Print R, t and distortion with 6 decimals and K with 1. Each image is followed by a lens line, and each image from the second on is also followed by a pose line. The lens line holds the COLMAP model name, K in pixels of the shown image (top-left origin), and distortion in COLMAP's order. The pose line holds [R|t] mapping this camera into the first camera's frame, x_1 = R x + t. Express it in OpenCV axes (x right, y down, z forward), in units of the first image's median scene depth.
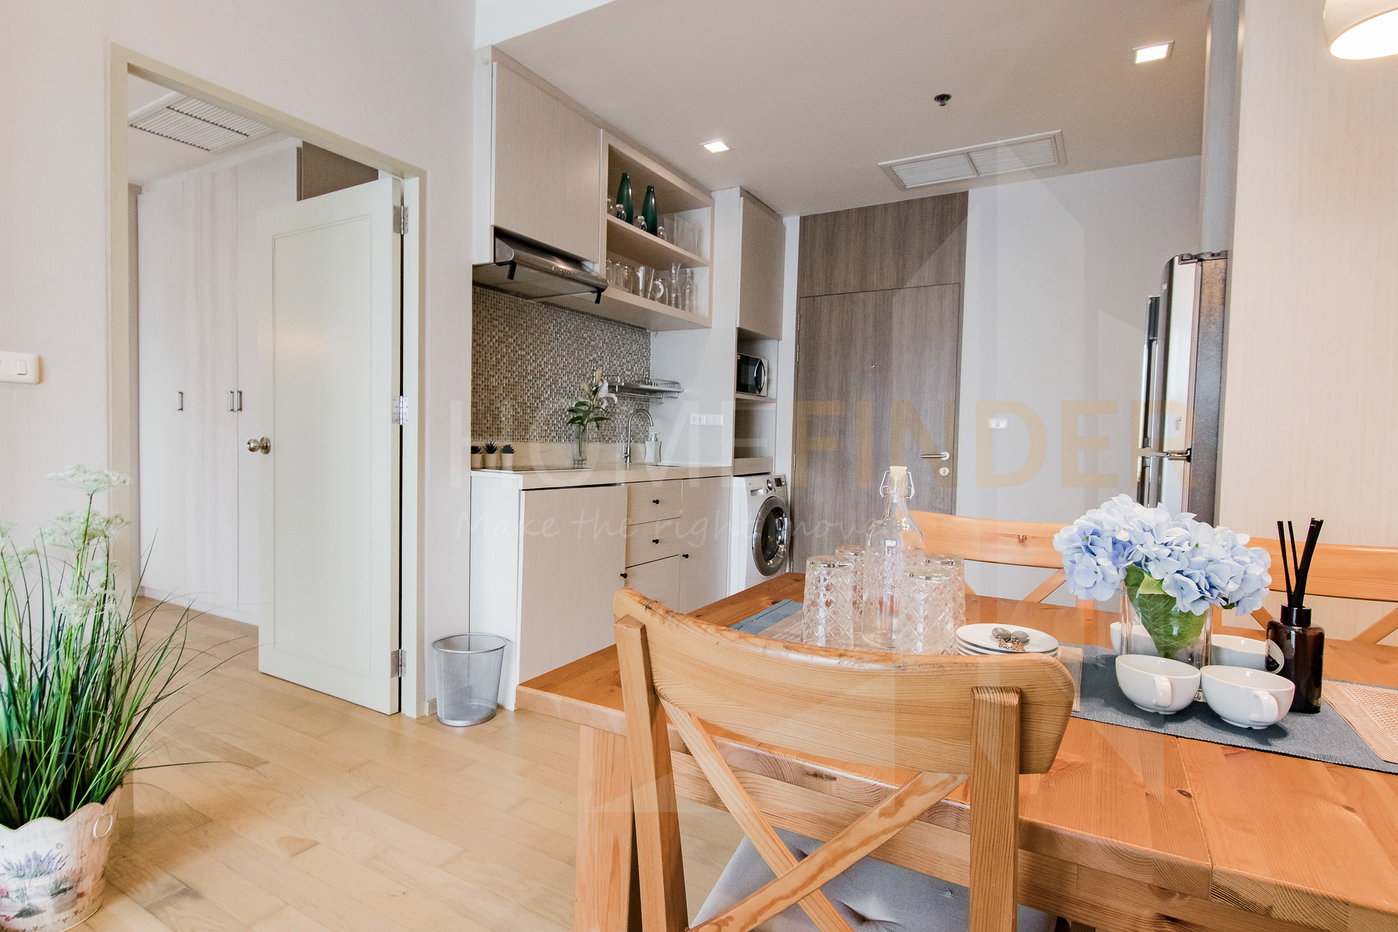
lens RADIAL K [[703.6, 0, 699.0], [0, 703.6, 466.0], [0, 0, 1]] dist [0.028329, -0.022438]
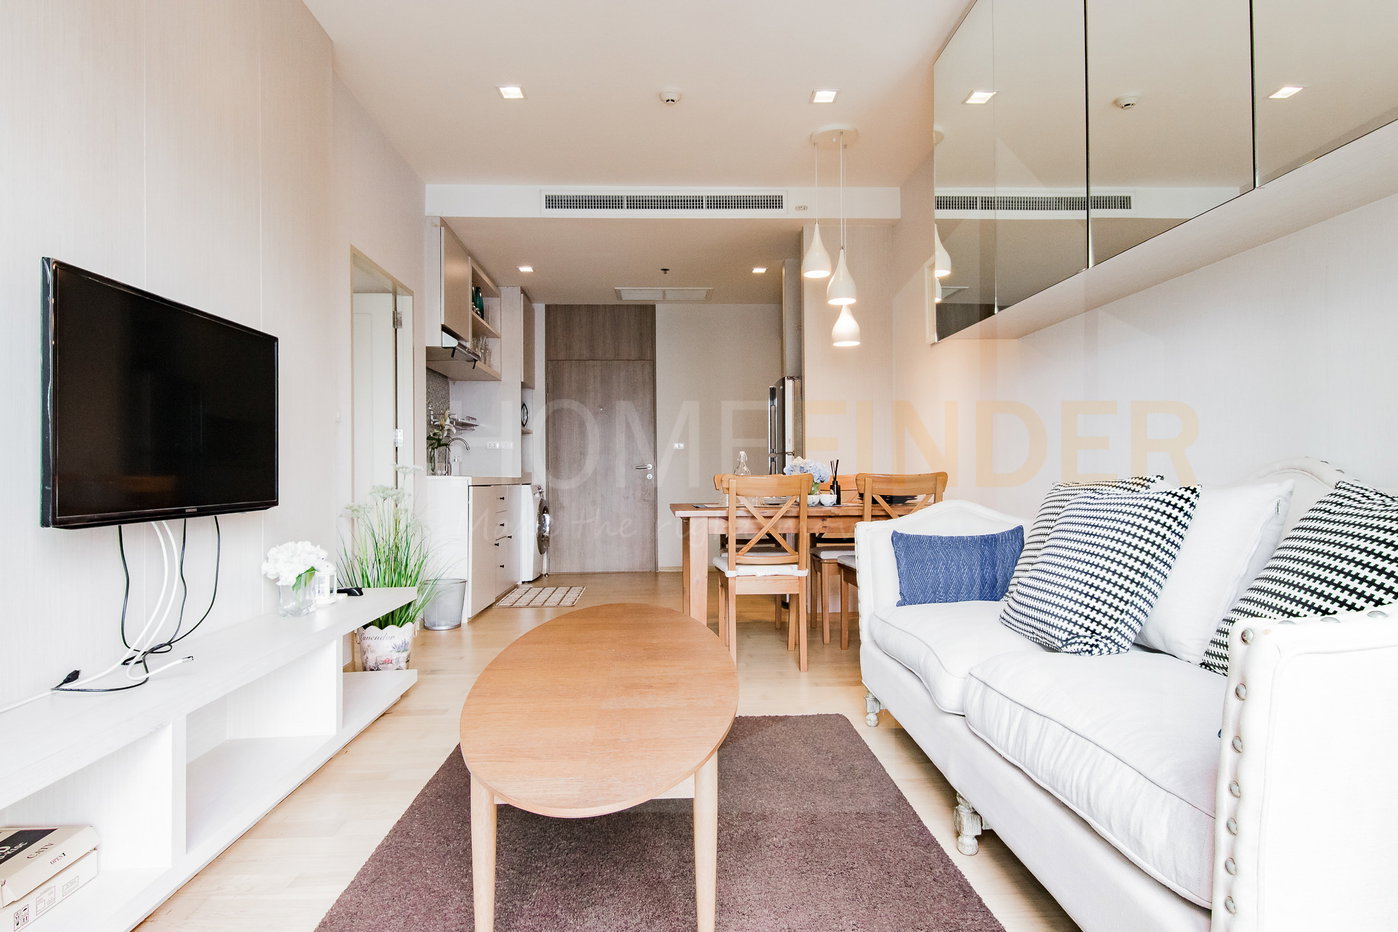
lens RADIAL K [[757.7, 0, 699.0], [0, 757.7, 466.0], [0, 0, 1]] dist [0.028002, -0.000093]
pose [[0.841939, -0.022801, 0.539091, -0.489399], [0.048478, 0.998263, -0.033489, 0.047820], [-0.537391, 0.054329, 0.841581, -0.510218]]
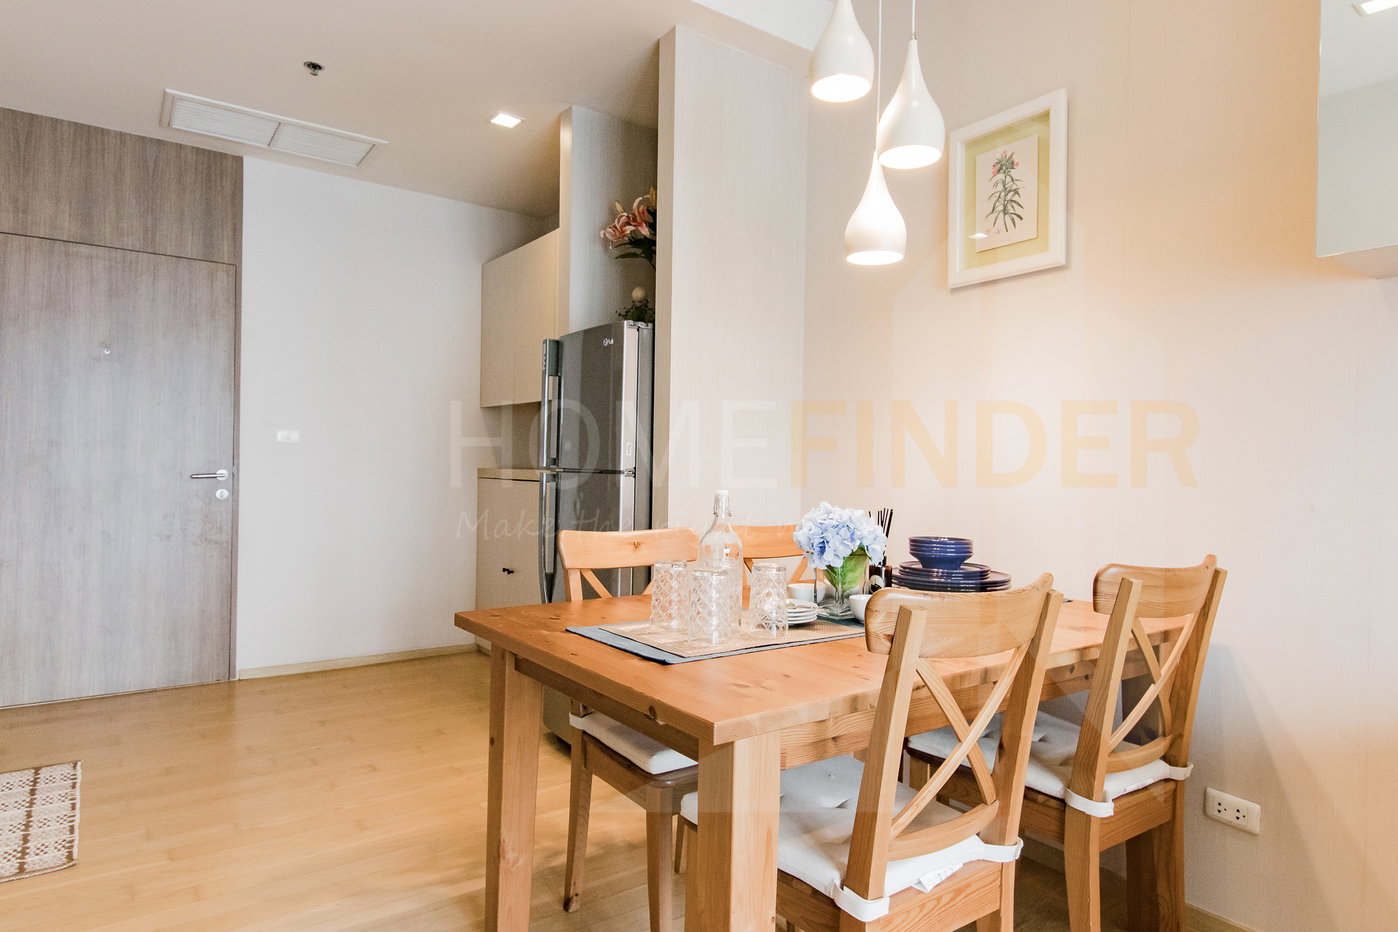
lens RADIAL K [[809.4, 0, 699.0], [0, 809.4, 466.0], [0, 0, 1]] dist [0.001197, 0.000139]
pose [[0.406533, -0.014996, 0.913513, -0.280591], [0.026485, 0.999639, 0.004624, -0.014204], [-0.913252, 0.022315, 0.406783, 0.127308]]
